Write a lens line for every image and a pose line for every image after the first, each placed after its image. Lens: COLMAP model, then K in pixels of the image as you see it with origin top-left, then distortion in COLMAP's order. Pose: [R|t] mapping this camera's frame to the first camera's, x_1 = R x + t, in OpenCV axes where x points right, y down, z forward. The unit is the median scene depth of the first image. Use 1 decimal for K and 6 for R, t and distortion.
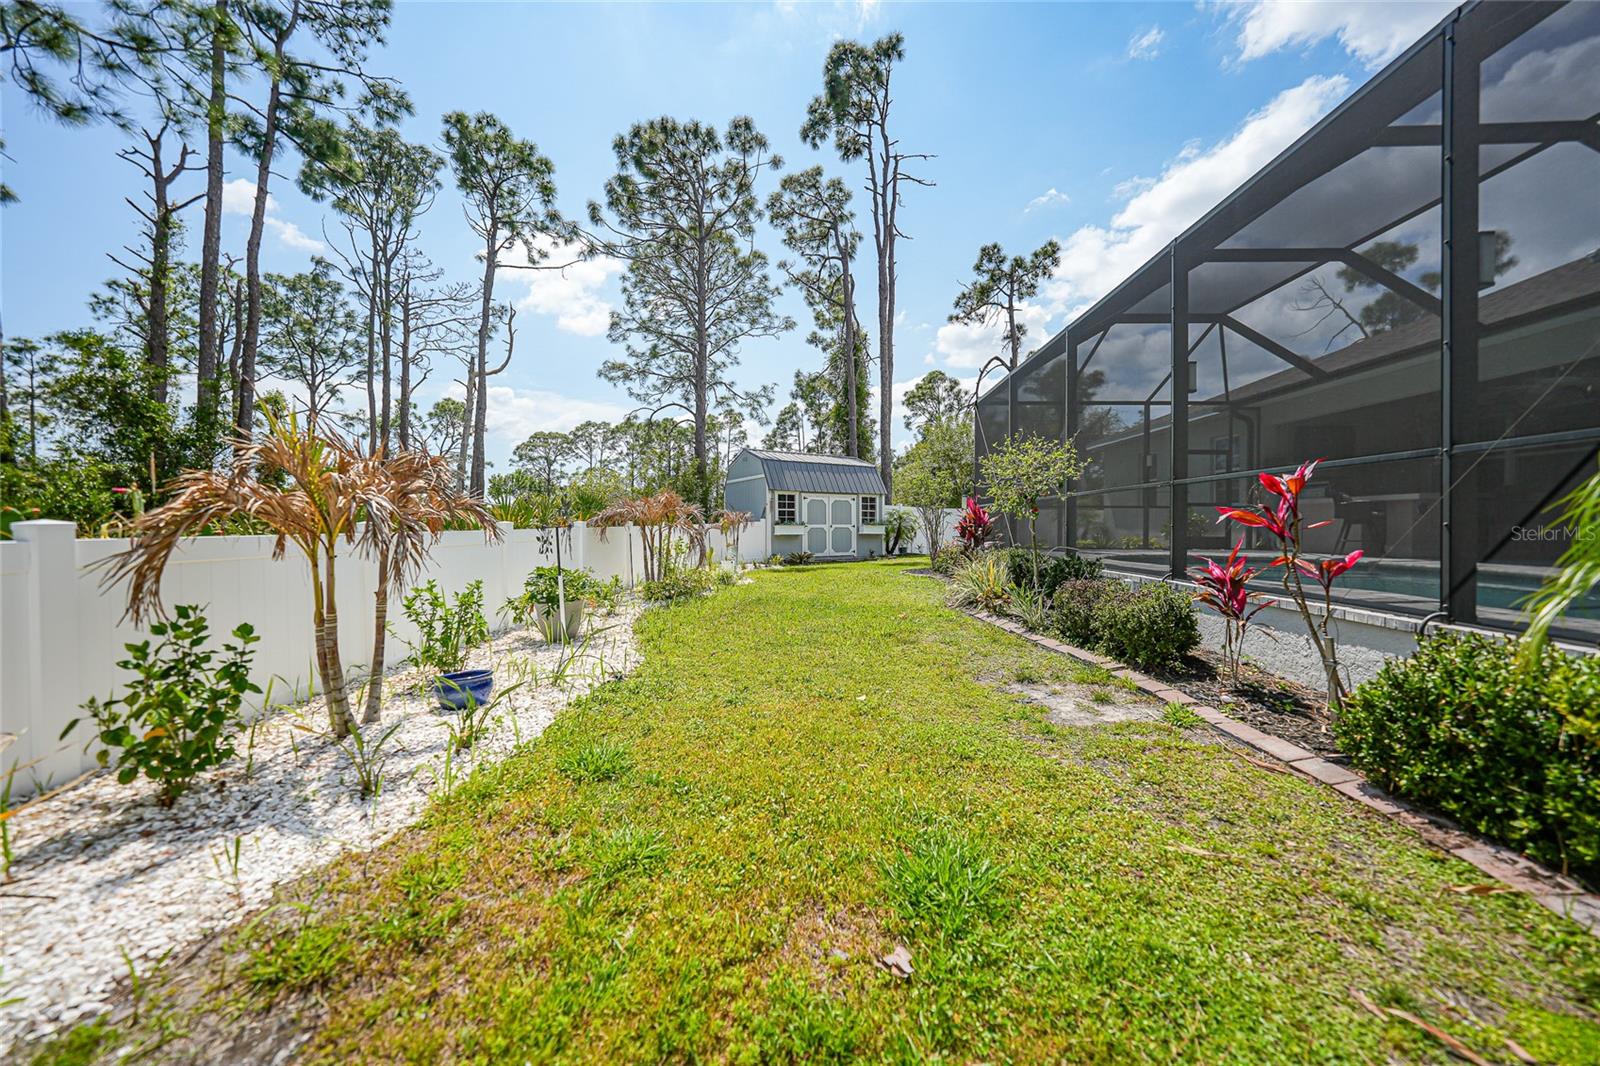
lens RADIAL K [[552.7, 0, 801.4], [0, 552.7, 534.1], [0, 0, 1]] dist [-0.029364, 0.006872]
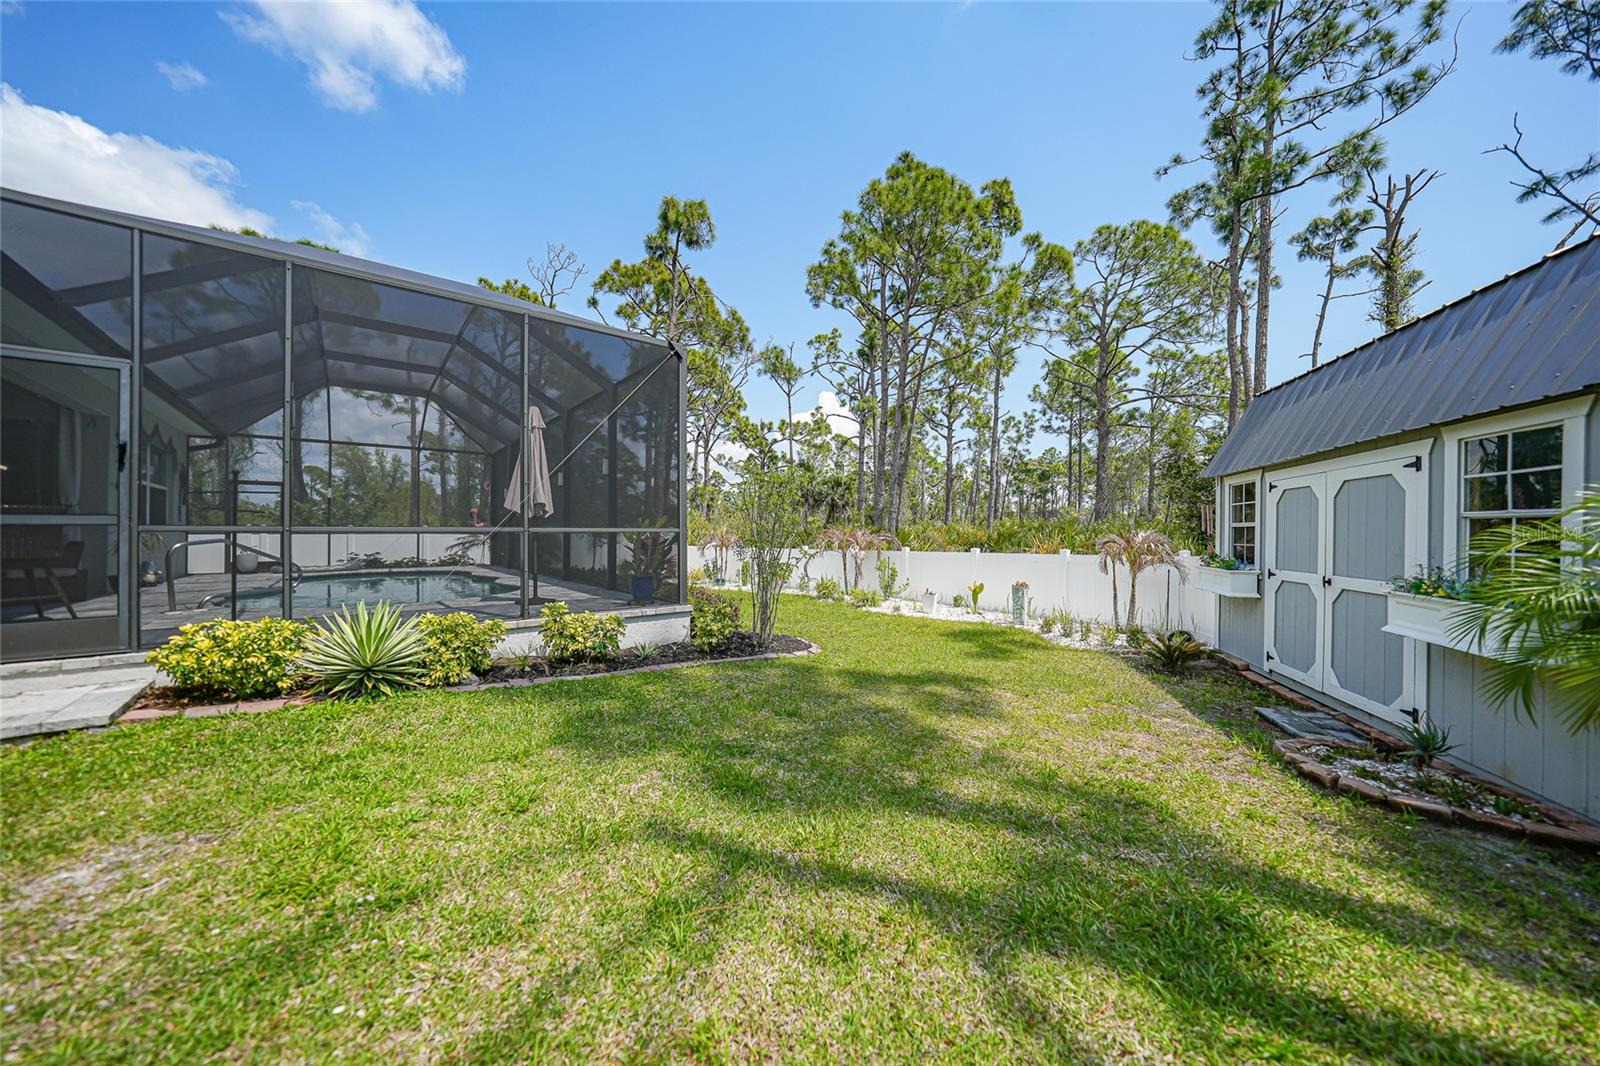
lens RADIAL K [[552.7, 0, 801.4], [0, 552.7, 534.1], [0, 0, 1]] dist [-0.029364, 0.006872]
pose [[-0.750209, 0.000185, -0.661200, 0.407329], [-0.007501, 0.999933, 0.008790, -0.036946], [0.661158, 0.011554, -0.750158, 1.010841]]
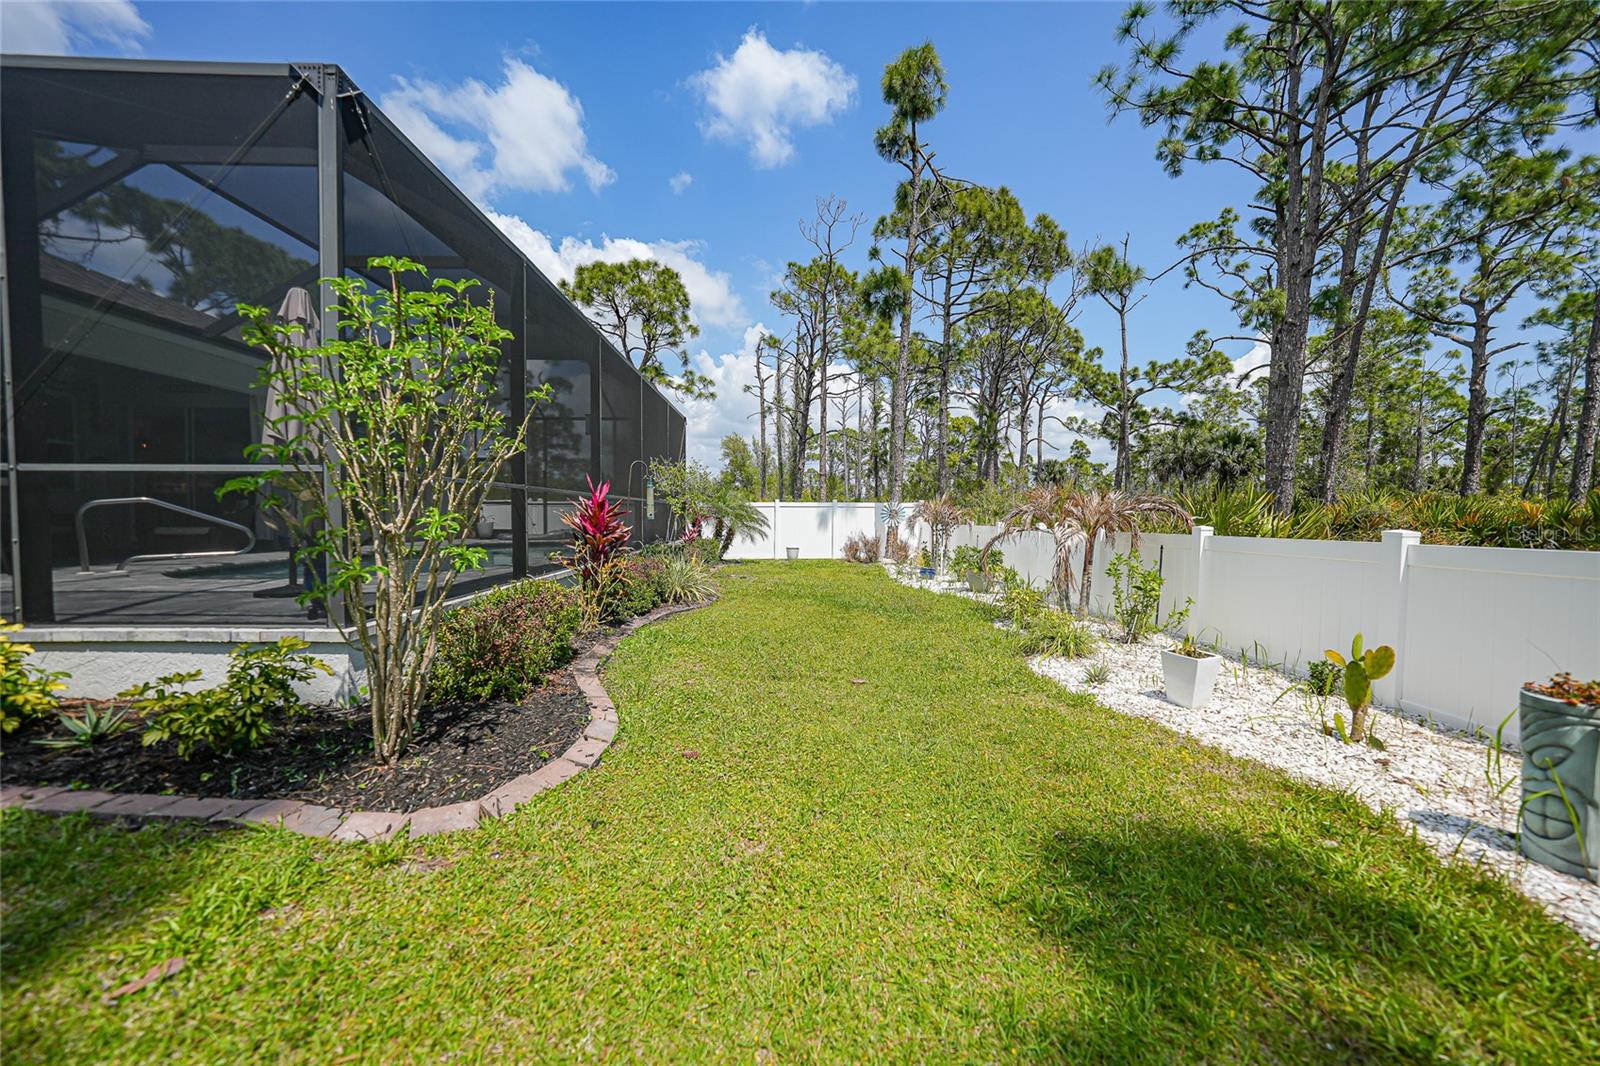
lens RADIAL K [[552.7, 0, 801.4], [0, 552.7, 534.1], [0, 0, 1]] dist [-0.029364, 0.006872]
pose [[-0.997893, -0.001048, -0.064865, 0.087296], [-0.004113, 0.998880, 0.047138, -0.022951], [0.064743, 0.047305, -0.996780, 0.863505]]
